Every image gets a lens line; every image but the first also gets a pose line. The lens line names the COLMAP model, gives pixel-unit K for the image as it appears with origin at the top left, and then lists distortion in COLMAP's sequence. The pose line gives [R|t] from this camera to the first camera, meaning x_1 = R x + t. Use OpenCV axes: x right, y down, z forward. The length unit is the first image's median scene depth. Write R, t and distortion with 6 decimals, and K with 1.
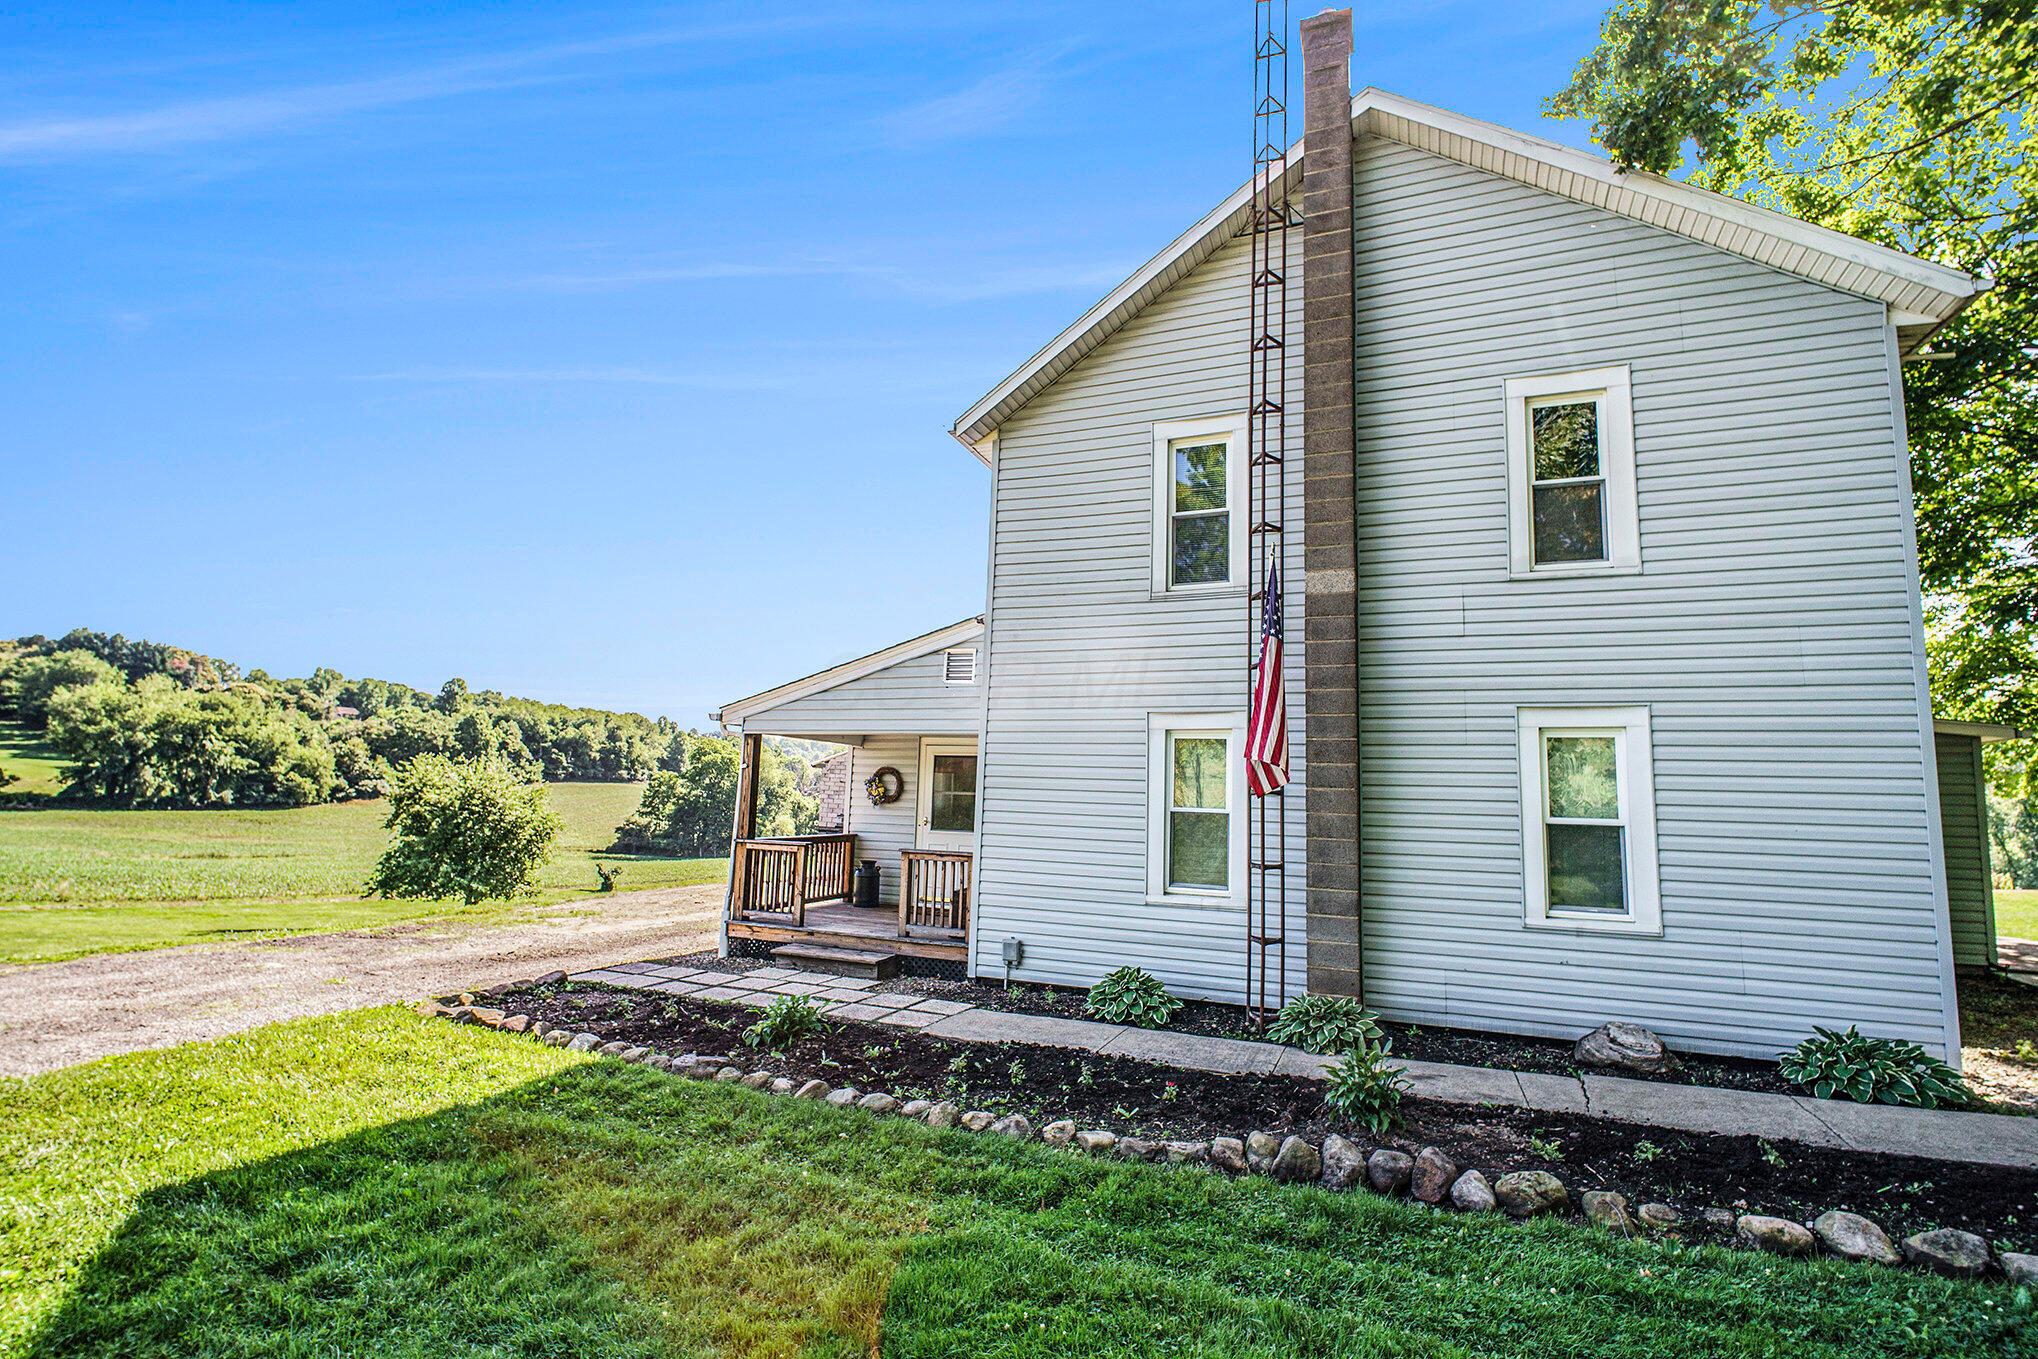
lens RADIAL K [[983.7, 0, 1015.3], [0, 983.7, 693.7], [0, 0, 1]] dist [-0.001450, -0.001271]
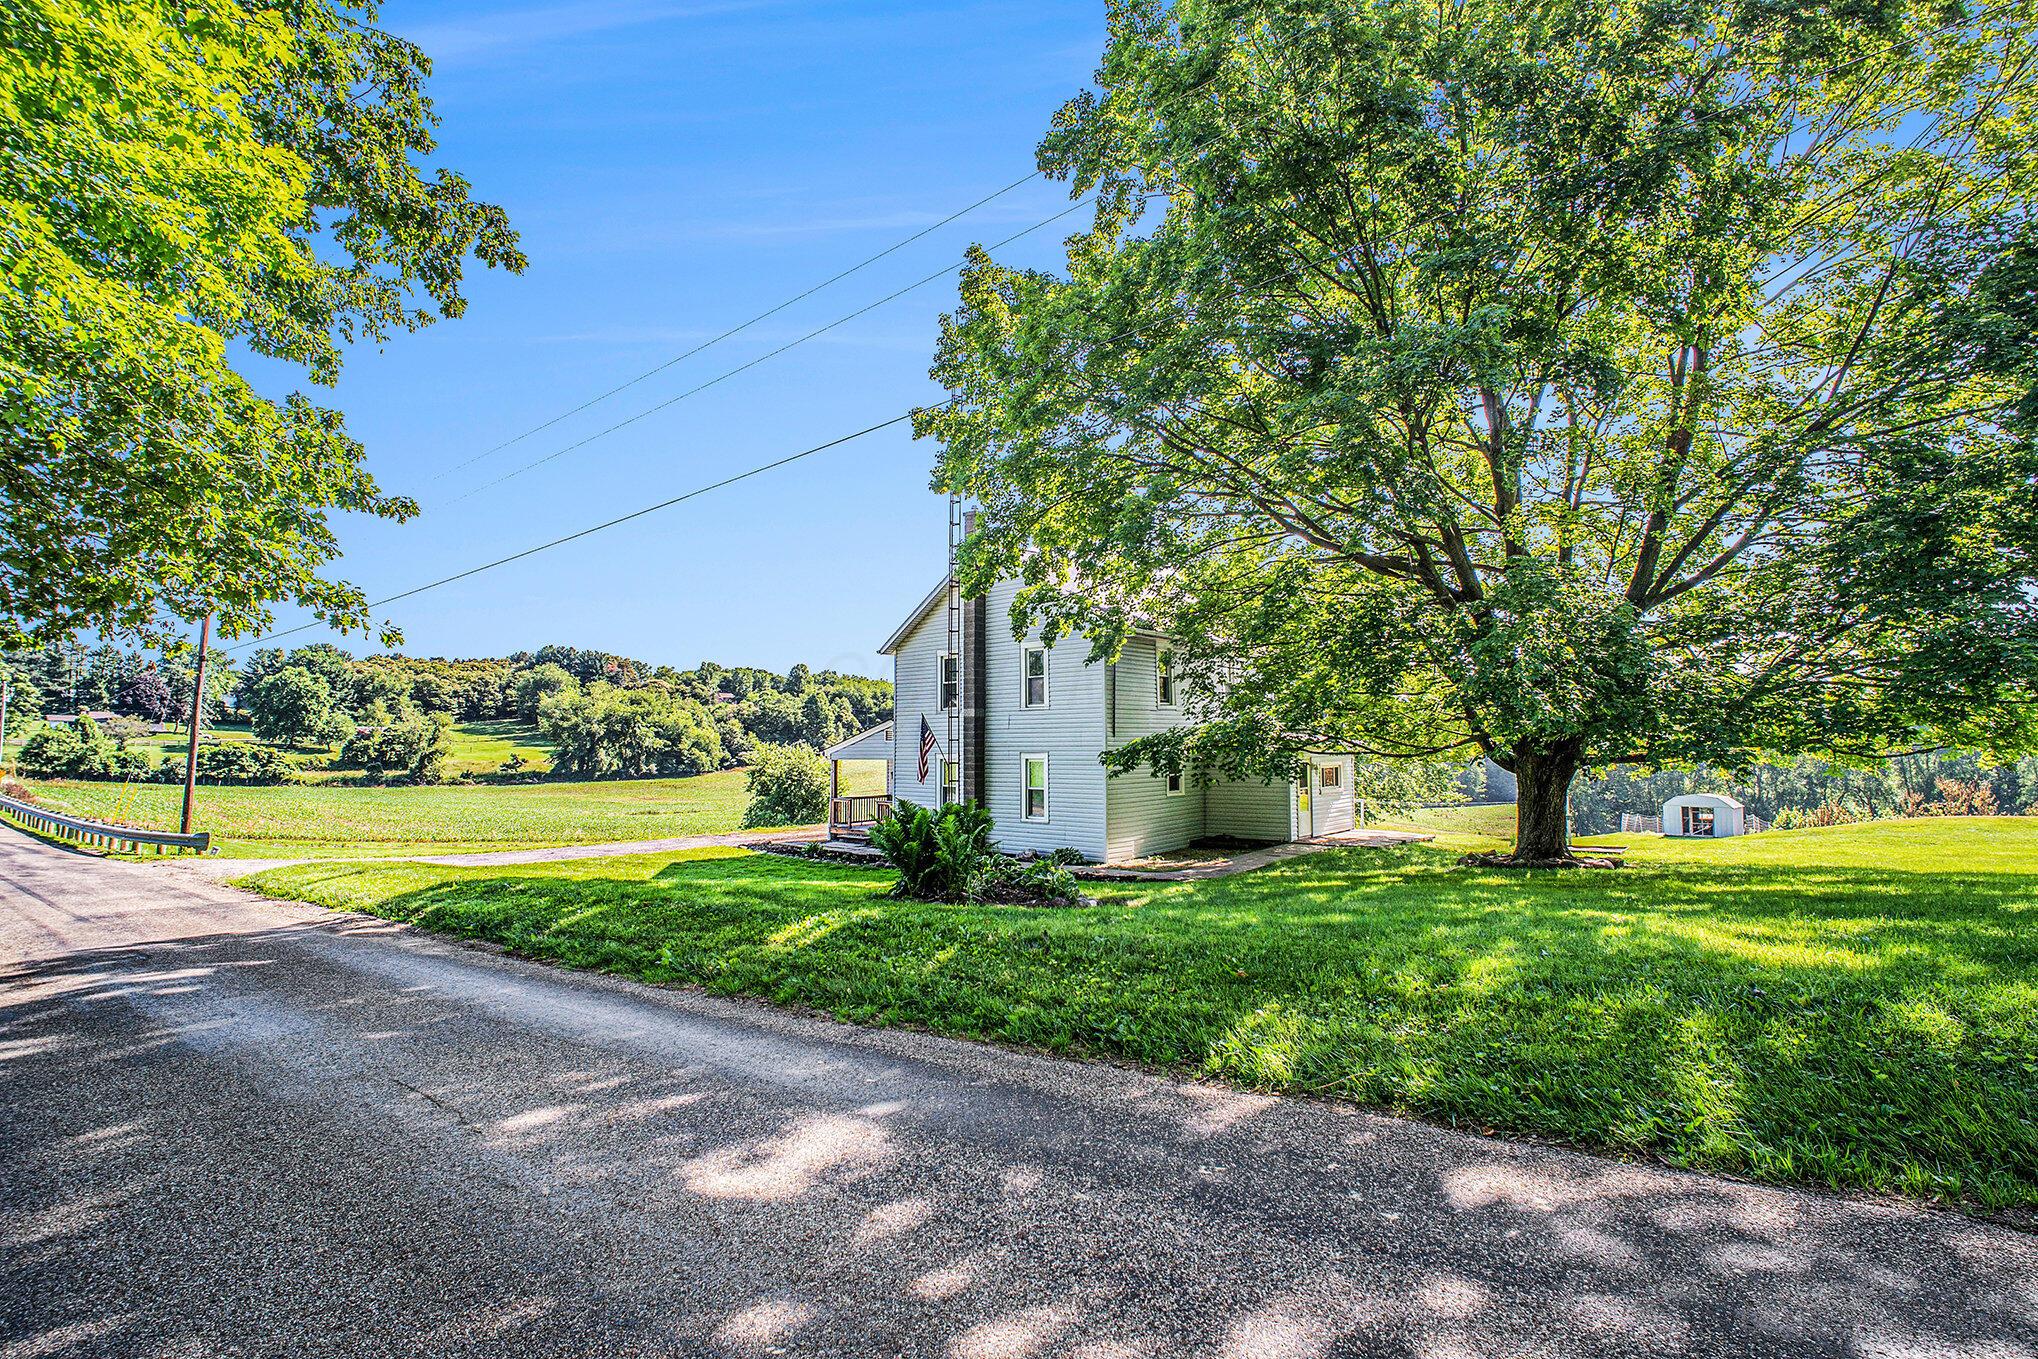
lens RADIAL K [[983.7, 0, 1015.3], [0, 983.7, 693.7], [0, 0, 1]] dist [-0.001450, -0.001271]
pose [[0.949238, -0.058652, -0.309042, 0.074720], [0.075576, 0.996209, 0.043069, -0.015624], [0.305344, -0.064239, 0.950073, -0.100568]]
